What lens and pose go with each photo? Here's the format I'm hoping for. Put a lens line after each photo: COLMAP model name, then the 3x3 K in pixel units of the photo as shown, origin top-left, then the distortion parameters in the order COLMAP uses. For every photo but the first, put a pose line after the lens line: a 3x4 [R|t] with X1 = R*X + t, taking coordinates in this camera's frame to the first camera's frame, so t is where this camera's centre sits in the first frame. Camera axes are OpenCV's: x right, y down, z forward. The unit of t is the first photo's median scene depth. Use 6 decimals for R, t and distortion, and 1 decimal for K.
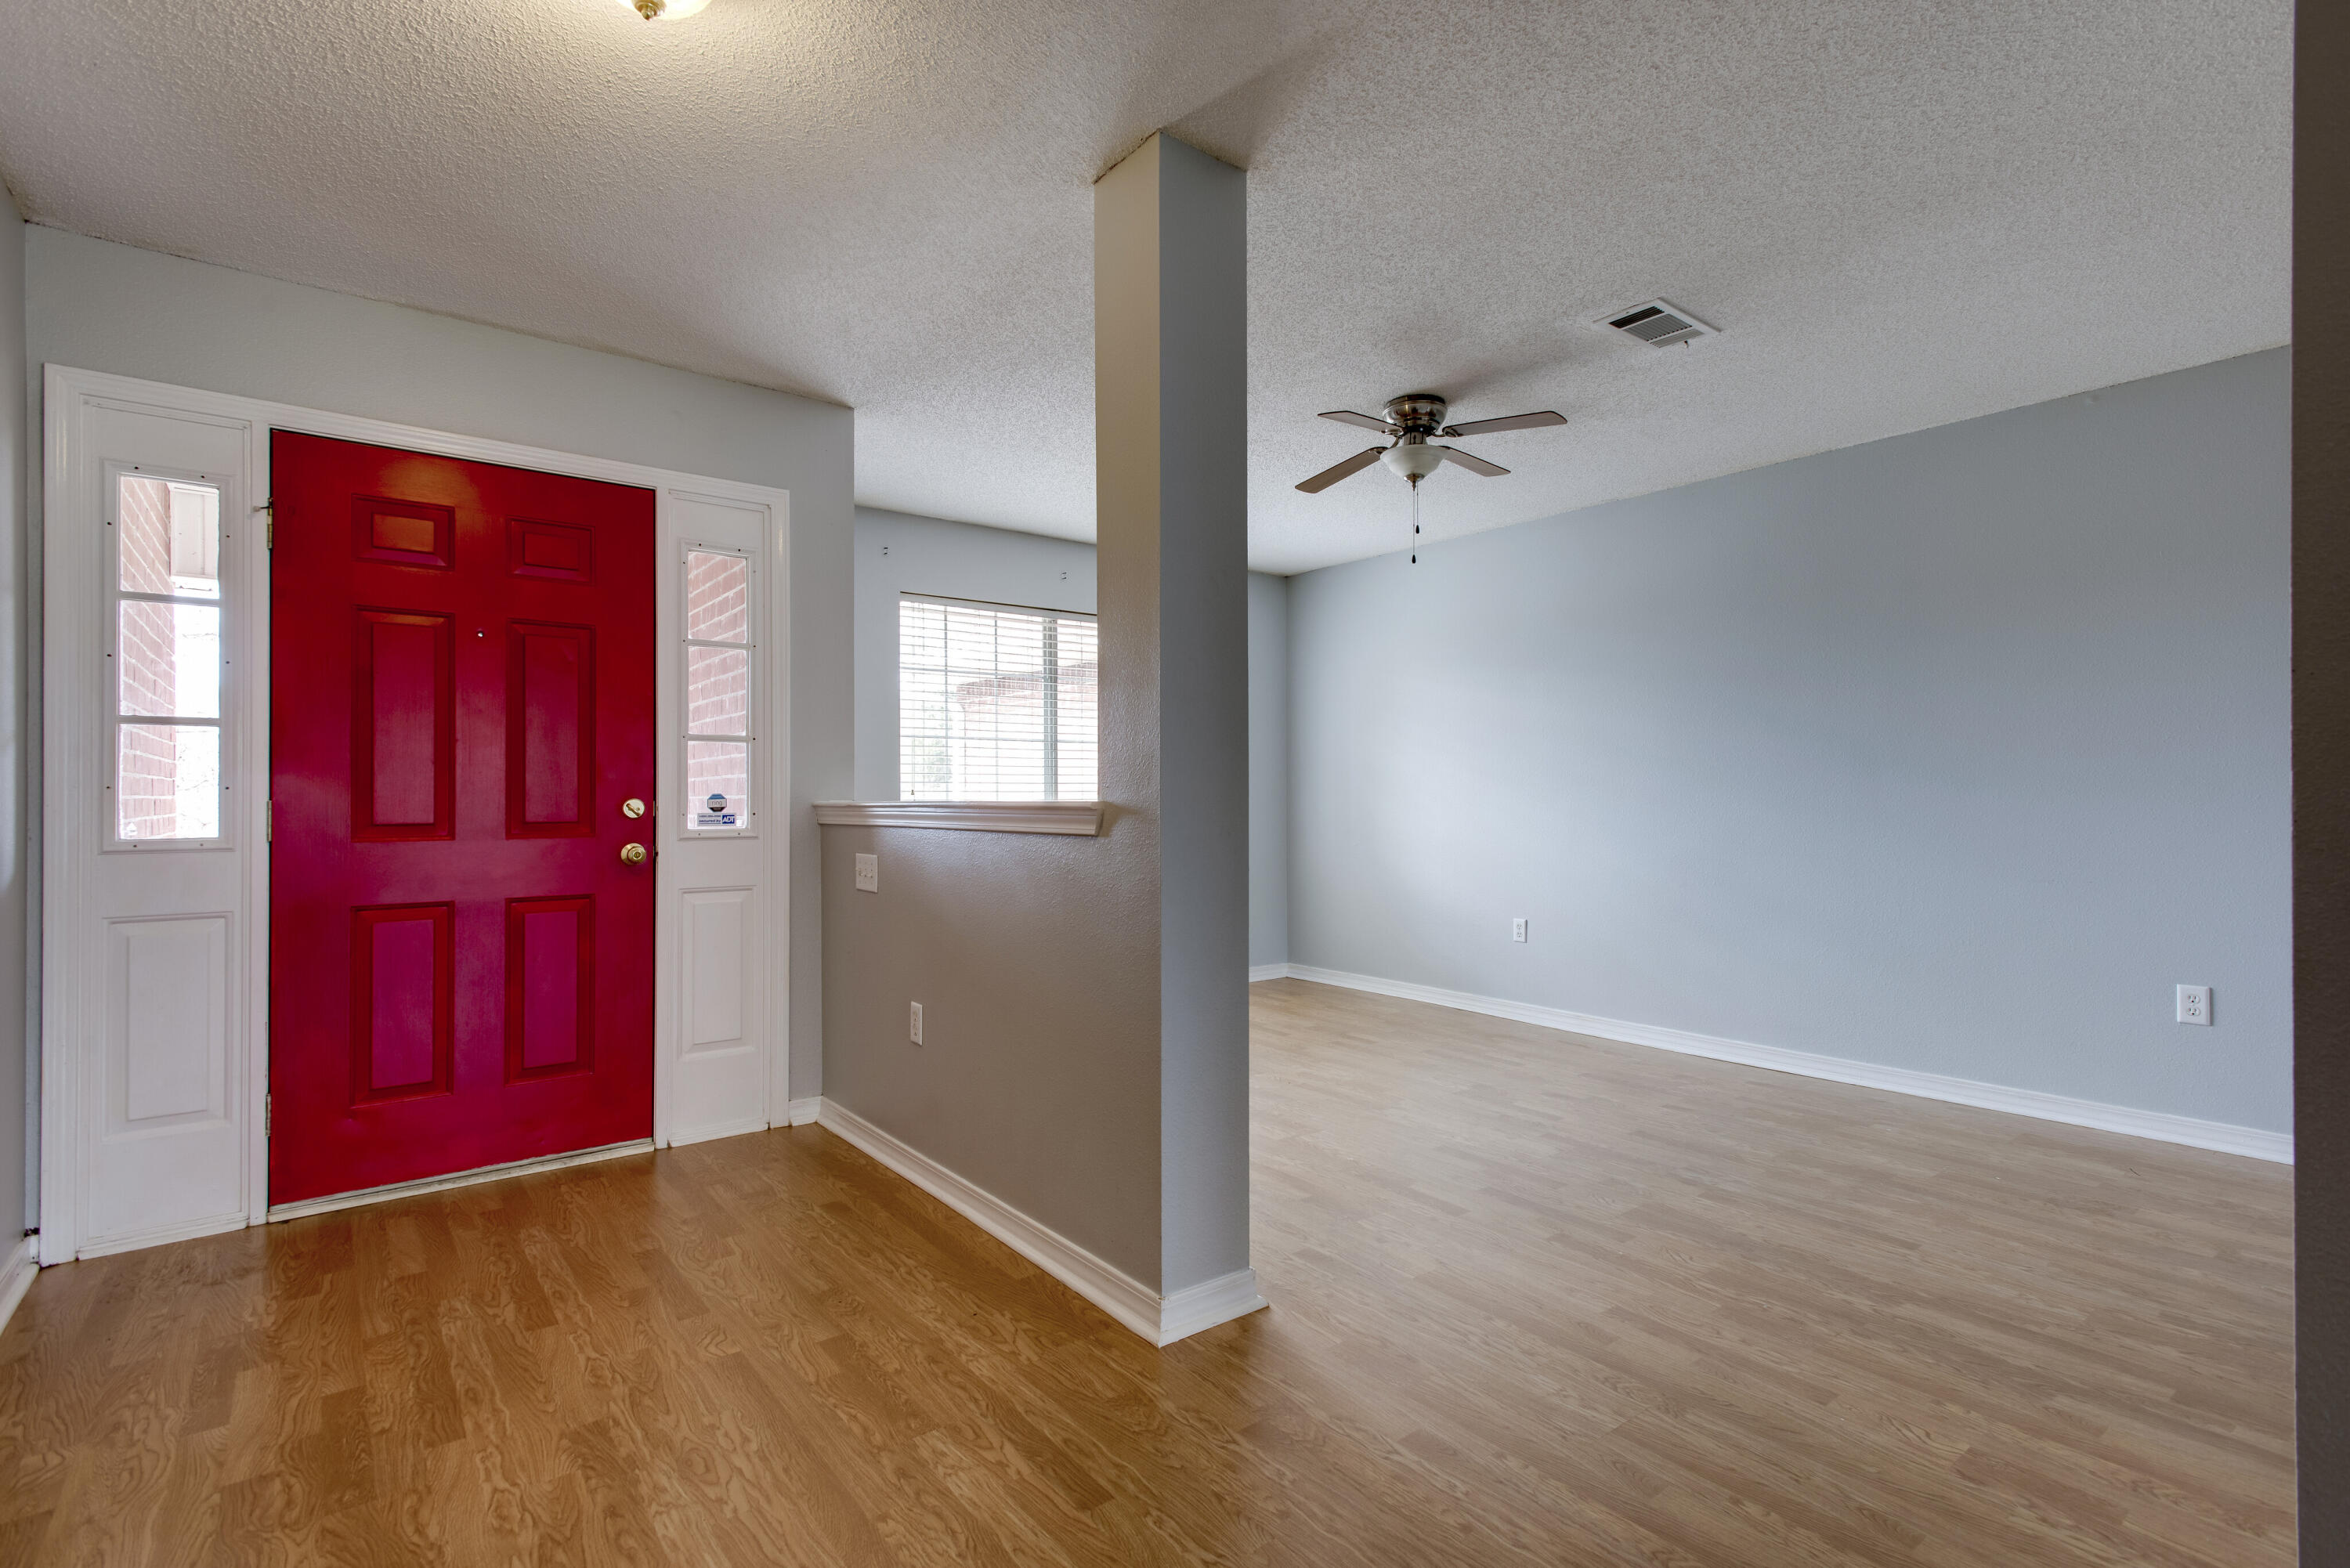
lens RADIAL K [[1118.1, 0, 1175.5], [0, 1118.1, 786.4], [0, 0, 1]] dist [0.011409, 0.000199]
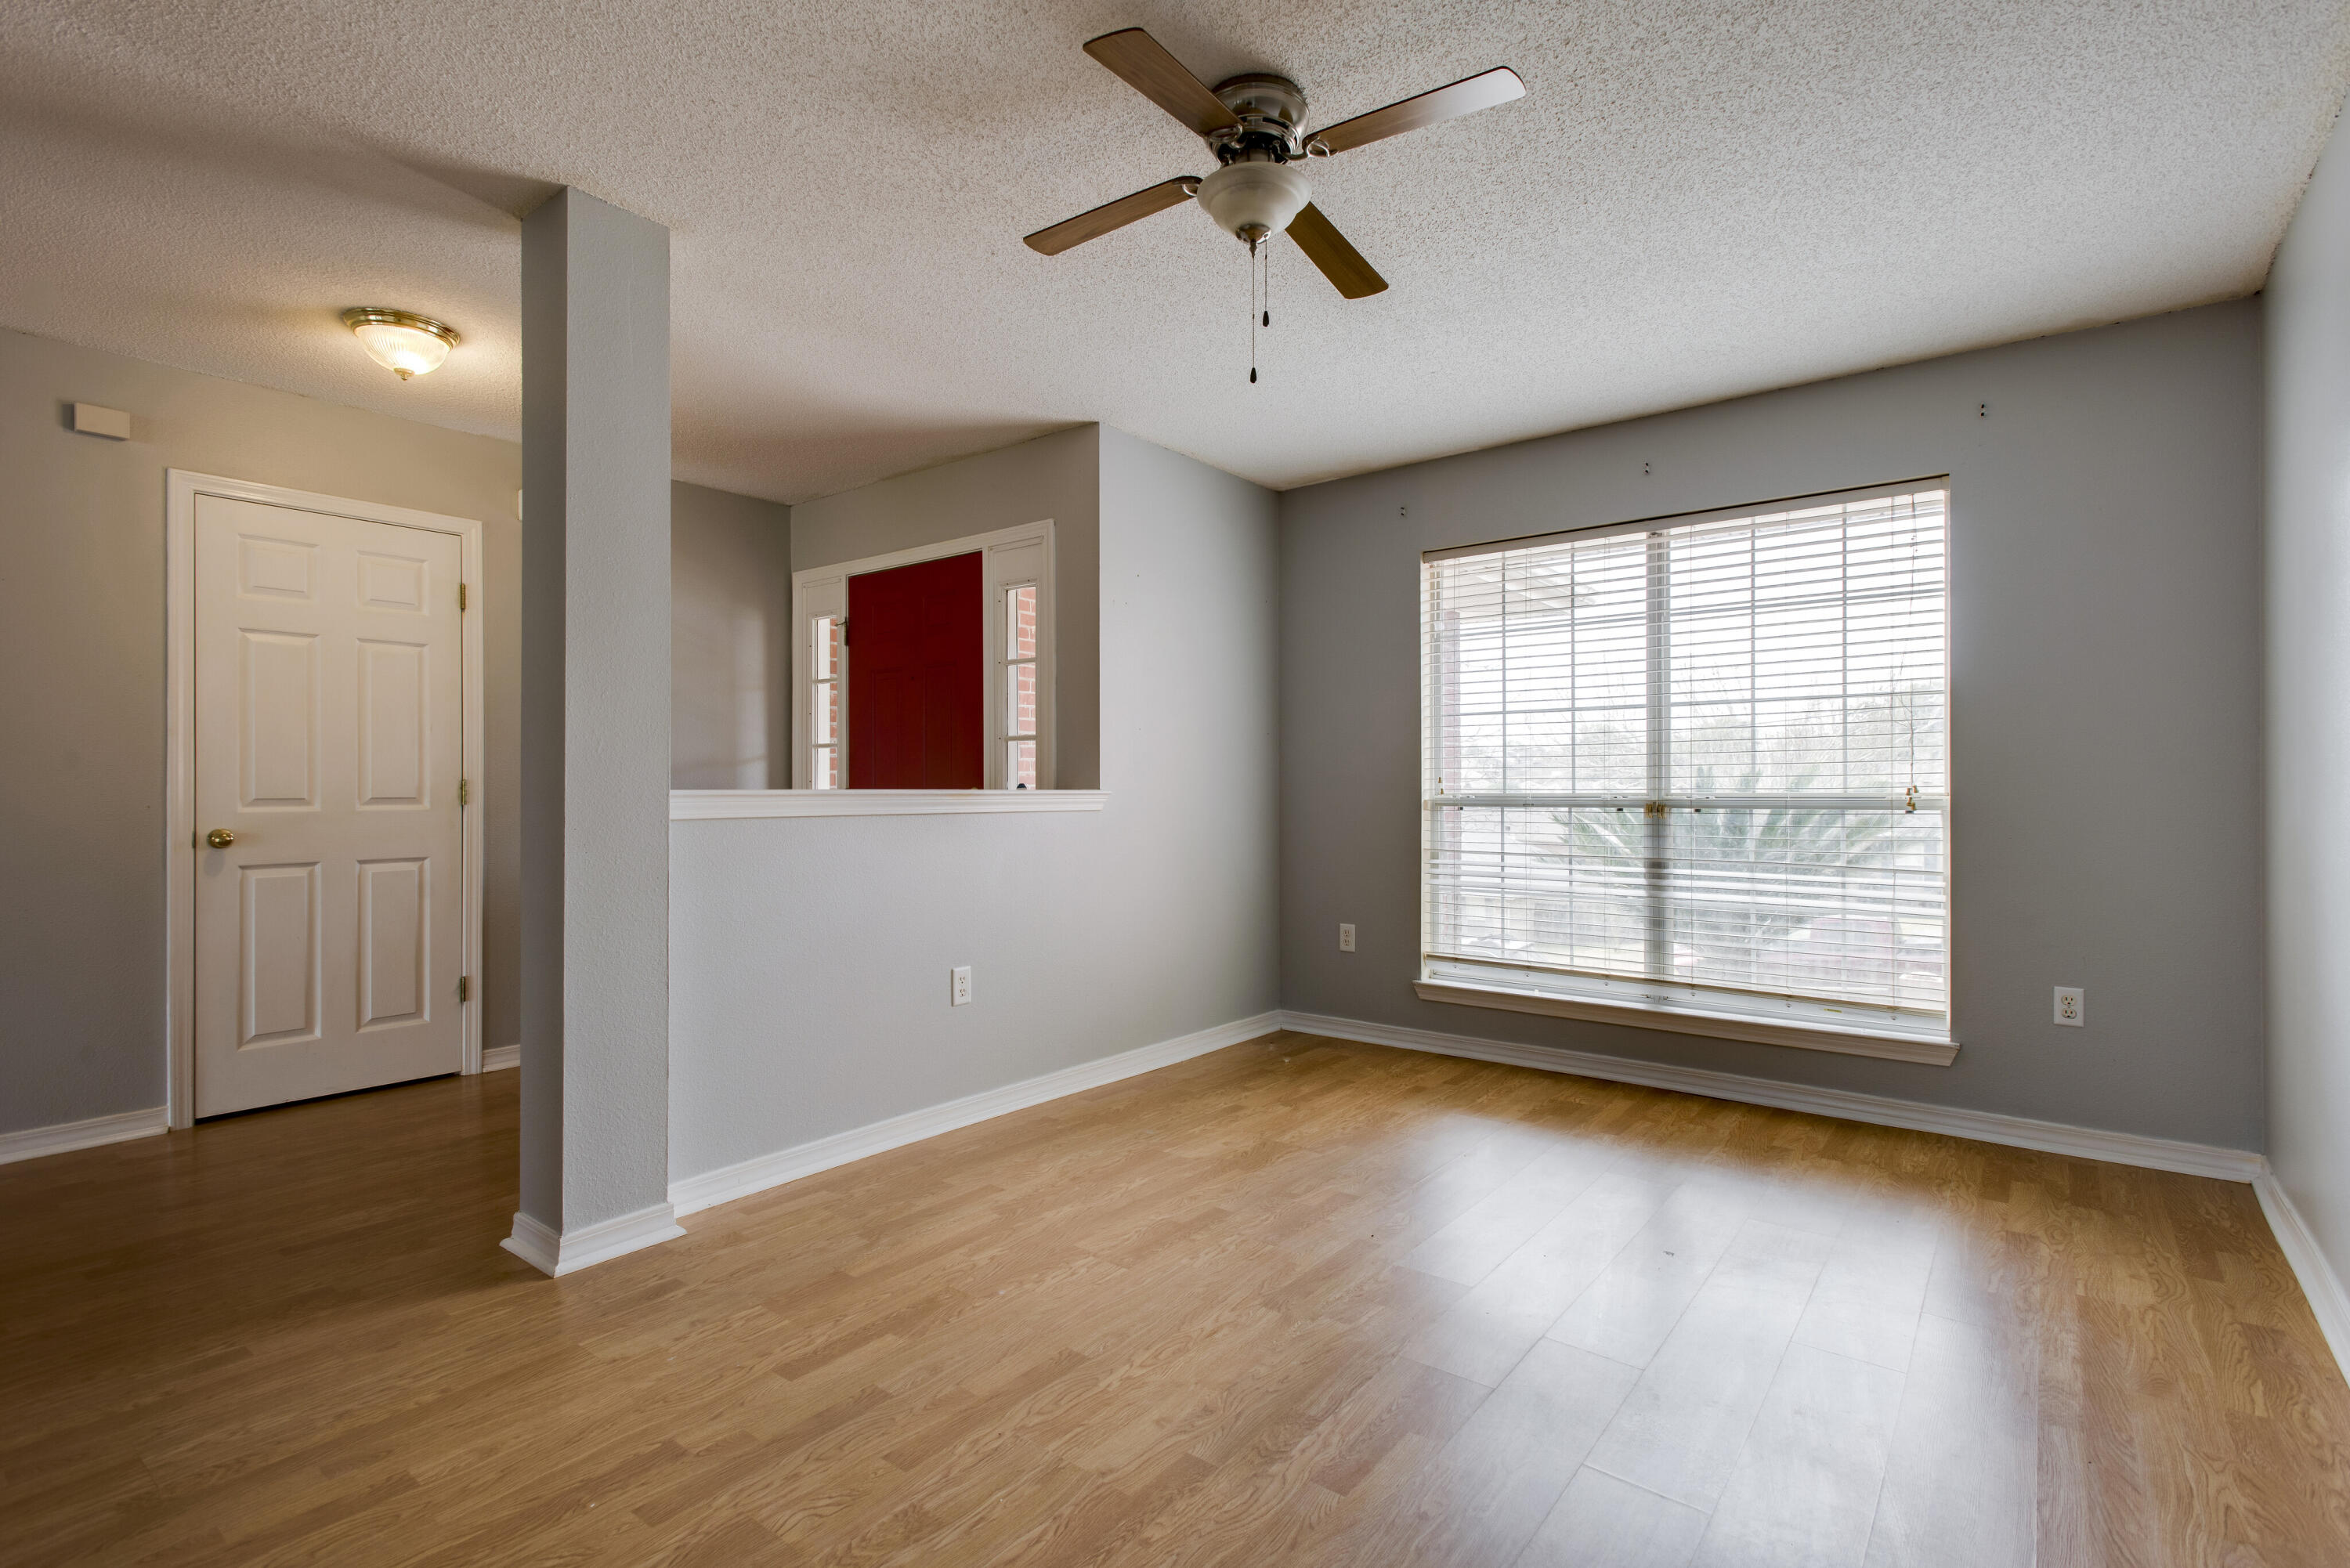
lens RADIAL K [[1118.1, 0, 1180.6], [0, 1118.1, 778.5], [0, 0, 1]] dist [0.011409, 0.000199]
pose [[0.235439, -0.002557, -0.971886, 0.898506], [0.013188, 0.999913, 0.000564, 0.002602], [0.971800, -0.012950, 0.235452, 0.959586]]
